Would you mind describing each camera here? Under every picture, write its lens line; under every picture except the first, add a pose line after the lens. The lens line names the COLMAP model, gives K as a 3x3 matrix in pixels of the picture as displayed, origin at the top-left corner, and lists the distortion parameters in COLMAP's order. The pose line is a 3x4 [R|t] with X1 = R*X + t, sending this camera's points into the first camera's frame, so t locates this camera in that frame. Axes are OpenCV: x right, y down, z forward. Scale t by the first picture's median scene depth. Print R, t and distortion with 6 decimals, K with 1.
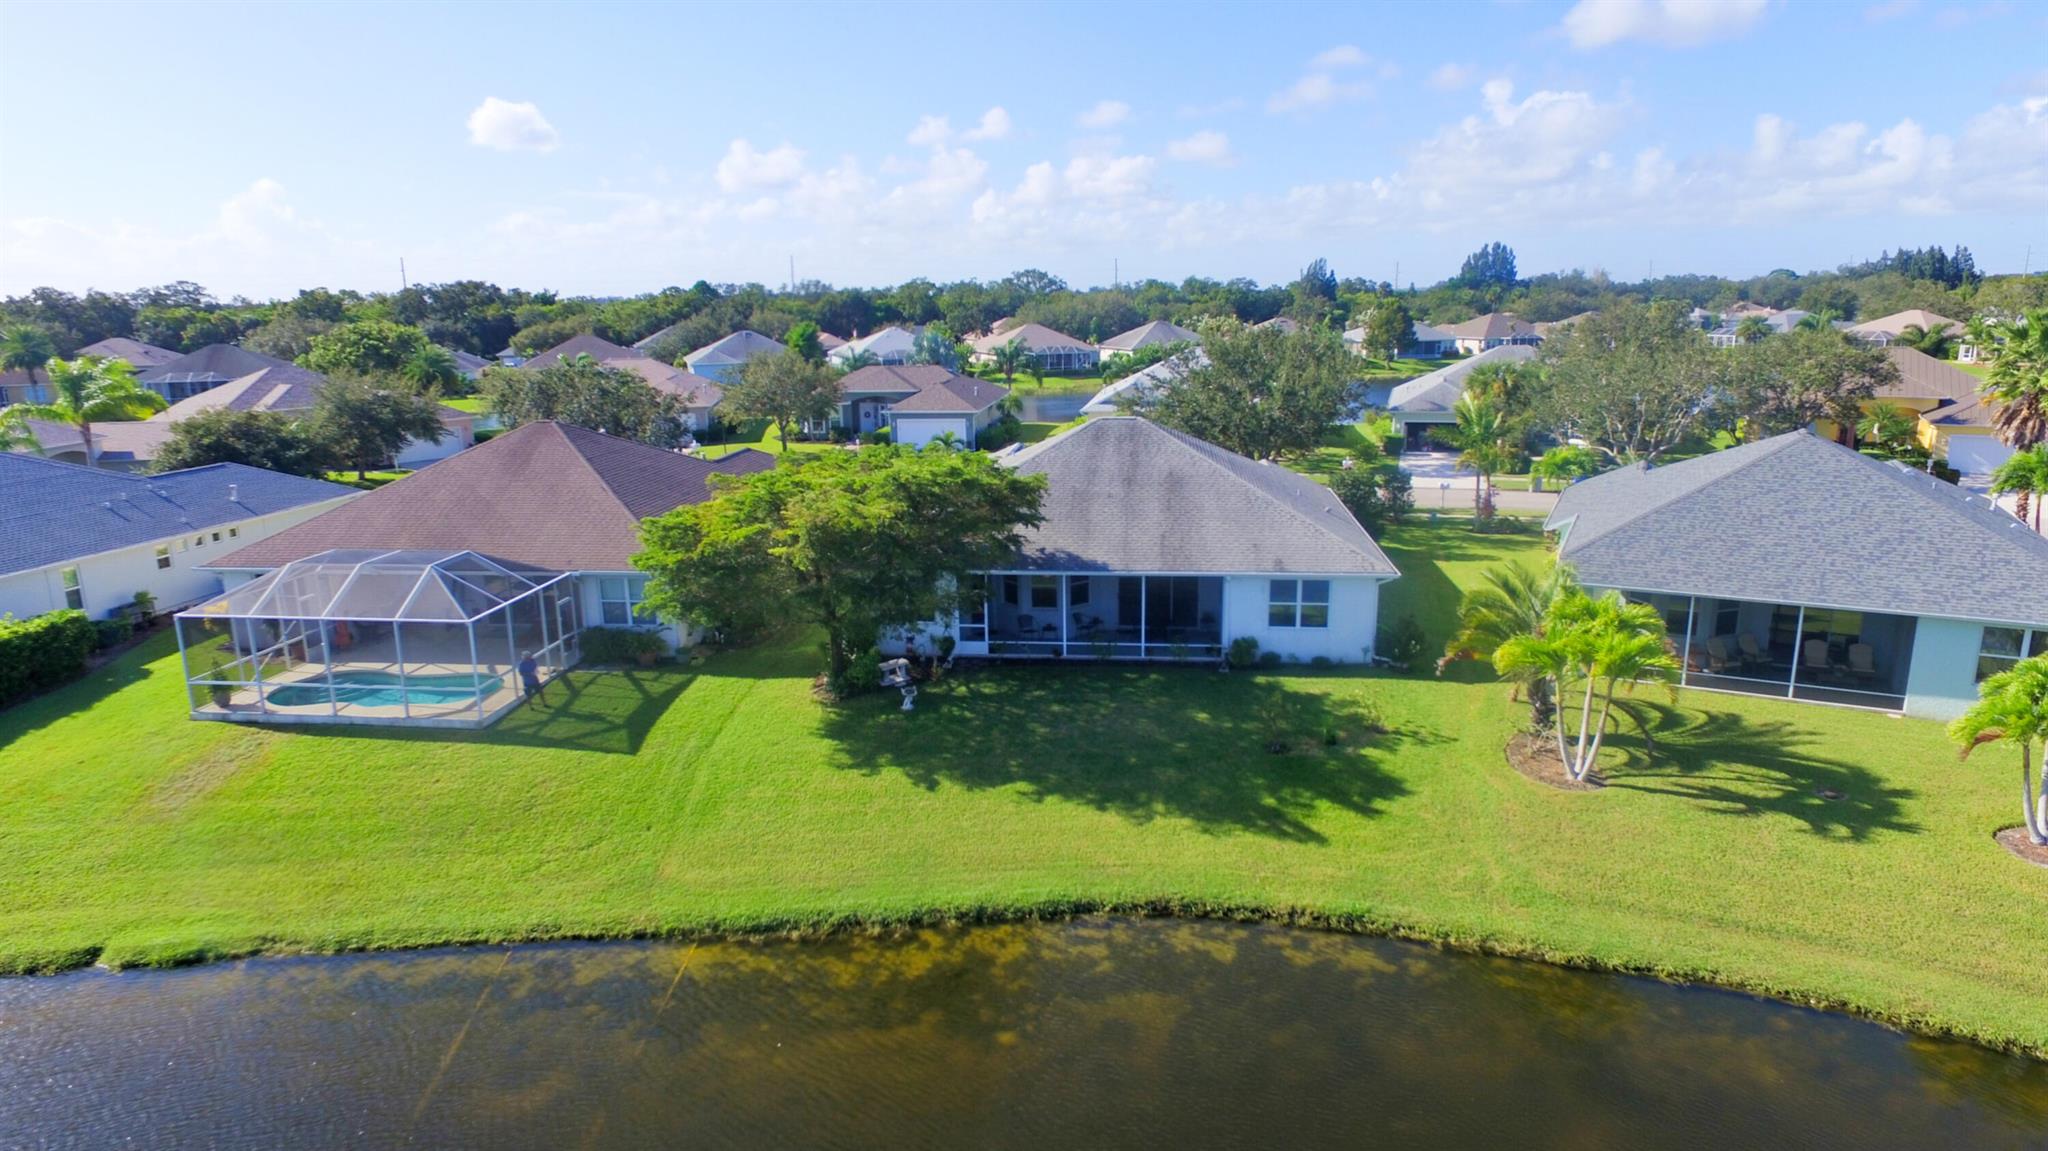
lens RADIAL K [[1047.9, 0, 1024.0], [0, 1047.9, 575.5], [0, 0, 1]] dist [0.004271, 0.000696]
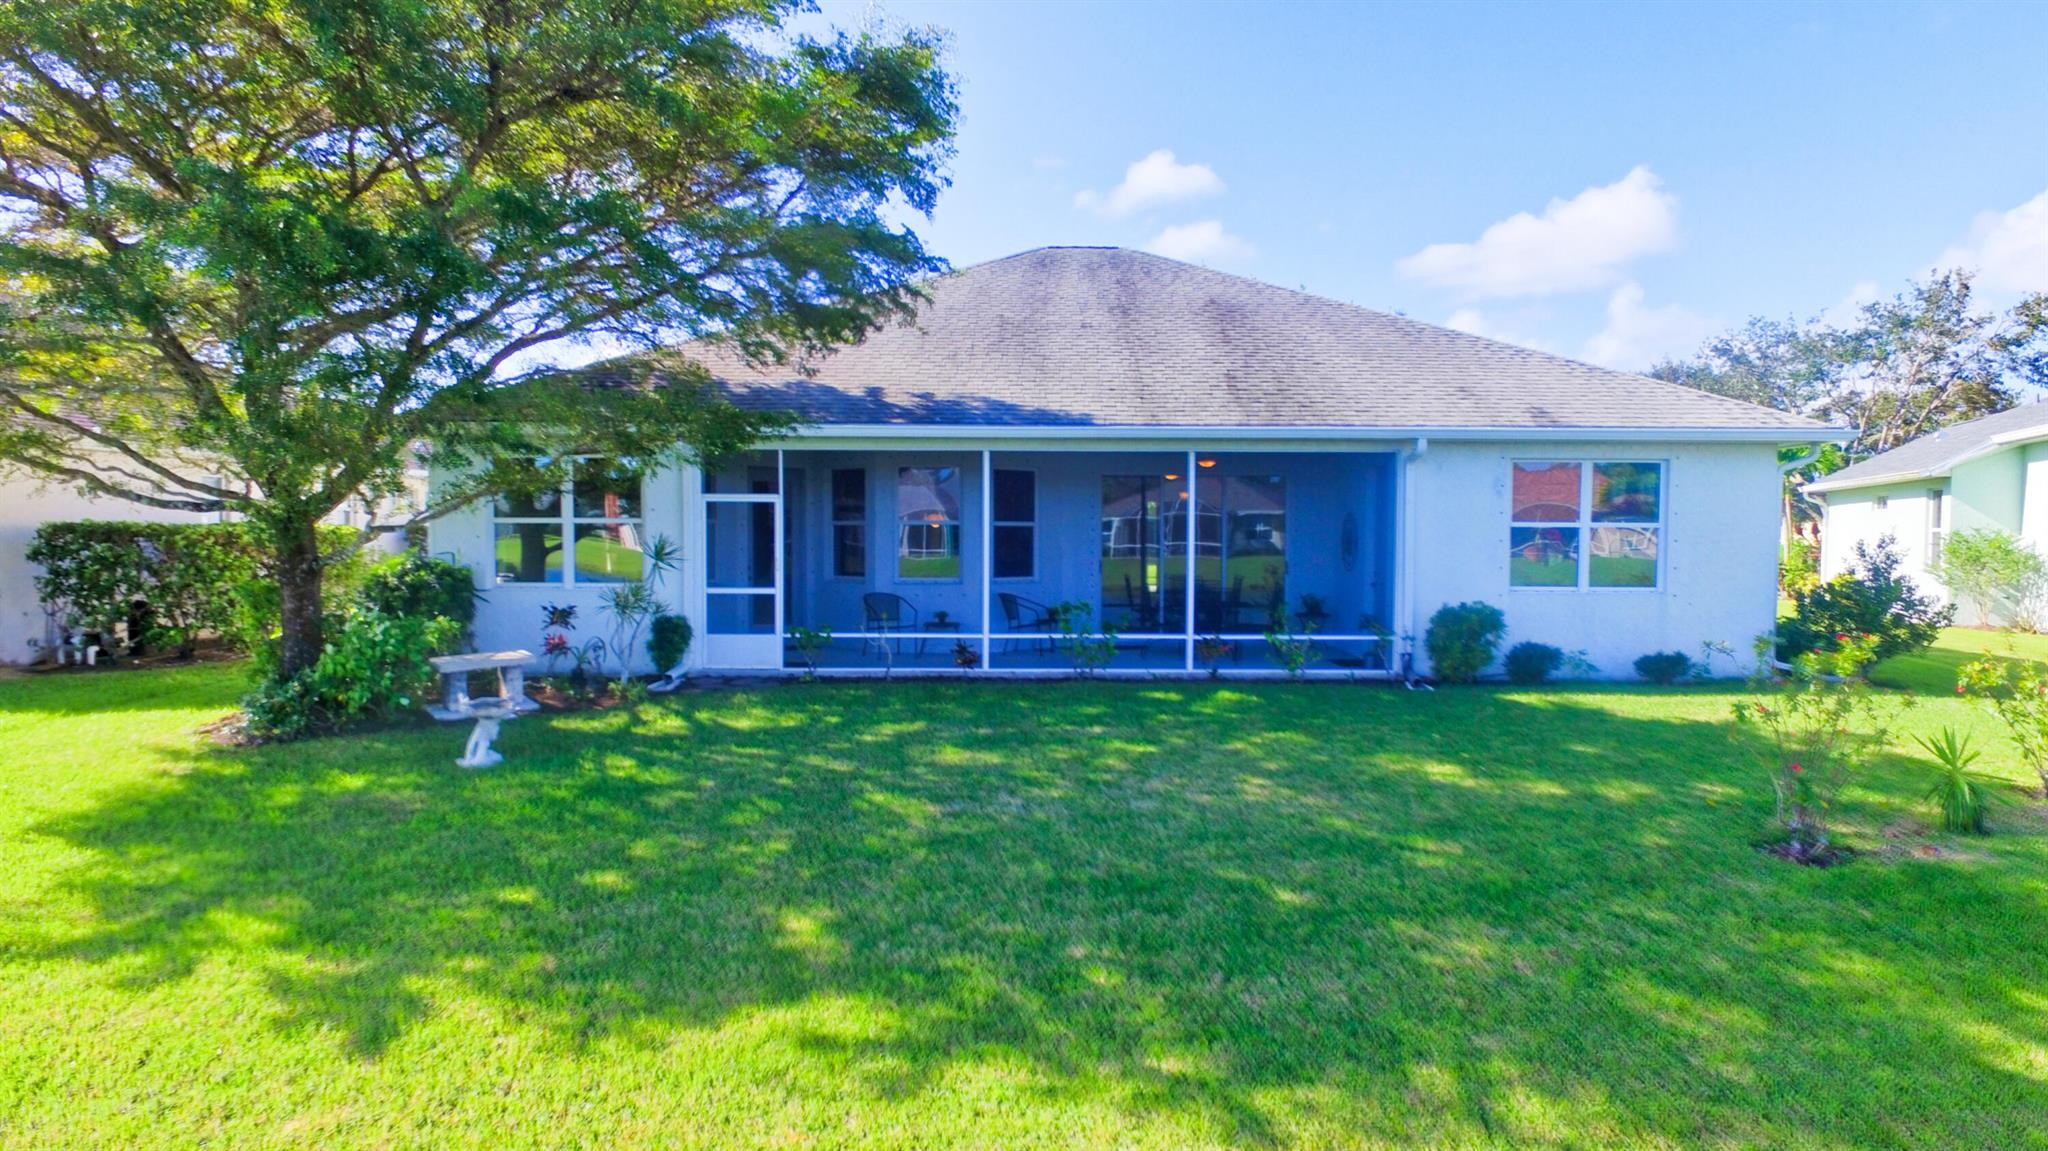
lens RADIAL K [[1047.9, 0, 1024.0], [0, 1047.9, 575.5], [0, 0, 1]] dist [0.004271, 0.000696]
pose [[0.992274, 0.028672, 0.120708, 0.006337], [0.000961, 0.971125, -0.238568, 0.139531], [-0.124062, 0.236840, 0.963595, 0.651300]]
